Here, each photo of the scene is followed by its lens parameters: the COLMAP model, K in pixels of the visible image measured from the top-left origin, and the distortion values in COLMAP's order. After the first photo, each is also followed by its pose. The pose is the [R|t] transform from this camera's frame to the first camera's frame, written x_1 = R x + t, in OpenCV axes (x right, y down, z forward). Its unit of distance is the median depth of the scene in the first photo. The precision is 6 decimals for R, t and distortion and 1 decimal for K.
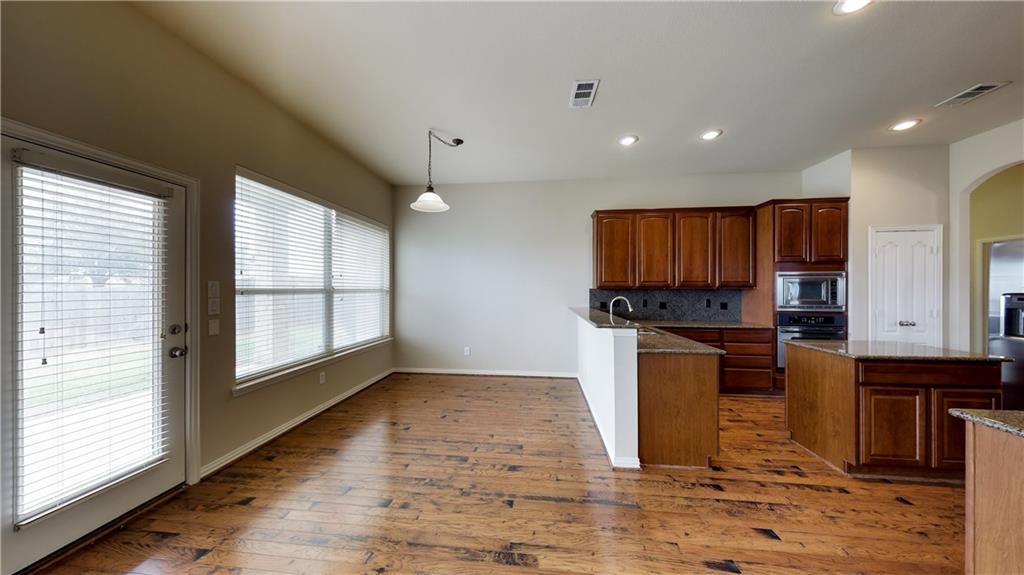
lens RADIAL K [[295.1, 0, 512.4], [0, 295.1, 288.7], [0, 0, 1]] dist [-0.000037, -0.000004]
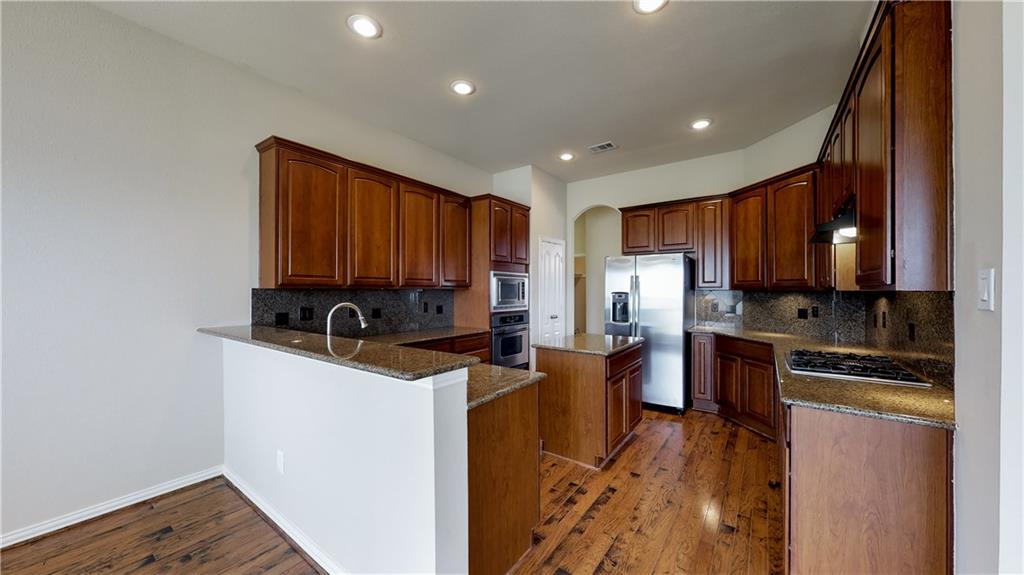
lens RADIAL K [[349.7, 0, 509.7], [0, 349.7, 288.9], [0, 0, 1]] dist [0.000248, 0.000035]
pose [[0.502621, 0.001859, 0.864505, -0.046640], [-0.000458, 0.999998, -0.001883, 0.002331], [-0.864507, 0.000551, 0.502621, 0.402391]]
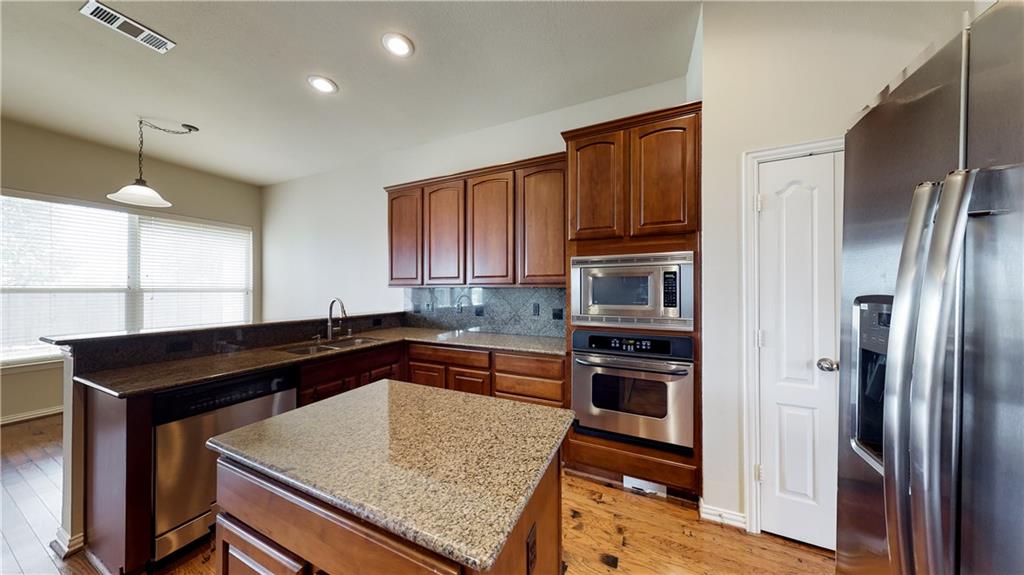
lens RADIAL K [[295.1, 0, 512.4], [0, 295.1, 288.7], [0, 0, 1]] dist [-0.000037, -0.000004]
pose [[0.946545, -0.002088, -0.322566, 1.011784], [0.001375, 0.999996, -0.002438, 0.006020], [0.322569, 0.001864, 0.946544, 0.434631]]
